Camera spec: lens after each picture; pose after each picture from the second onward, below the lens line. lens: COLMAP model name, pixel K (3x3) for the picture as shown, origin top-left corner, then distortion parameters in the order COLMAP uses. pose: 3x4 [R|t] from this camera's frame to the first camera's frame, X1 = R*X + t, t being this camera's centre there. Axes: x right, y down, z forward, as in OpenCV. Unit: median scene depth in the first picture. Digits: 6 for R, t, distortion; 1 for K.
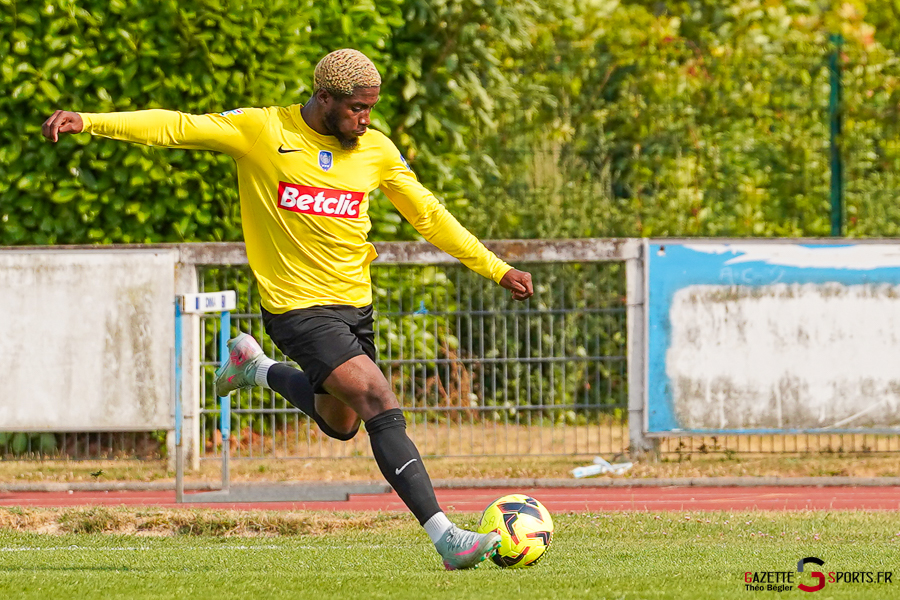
lens RADIAL K [[5170.5, 0, 450.0], [0, 5170.5, 300.4], [0, 0, 1]] dist [0.910406, 0.000000]
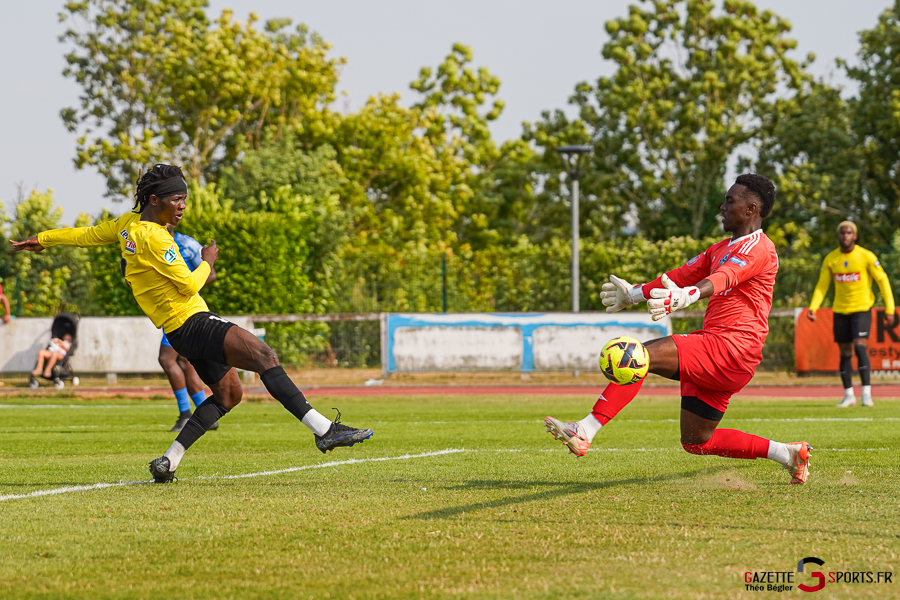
lens RADIAL K [[3384.2, 0, 449.9], [0, 3384.2, 300.3], [0, 0, 1]] dist [0.183262, 0.000000]
pose [[0.999422, -0.002179, 0.033917, 0.004214], [0.002246, 0.999996, -0.001945, -0.015876], [-0.033913, 0.002021, 0.999423, -1.178500]]
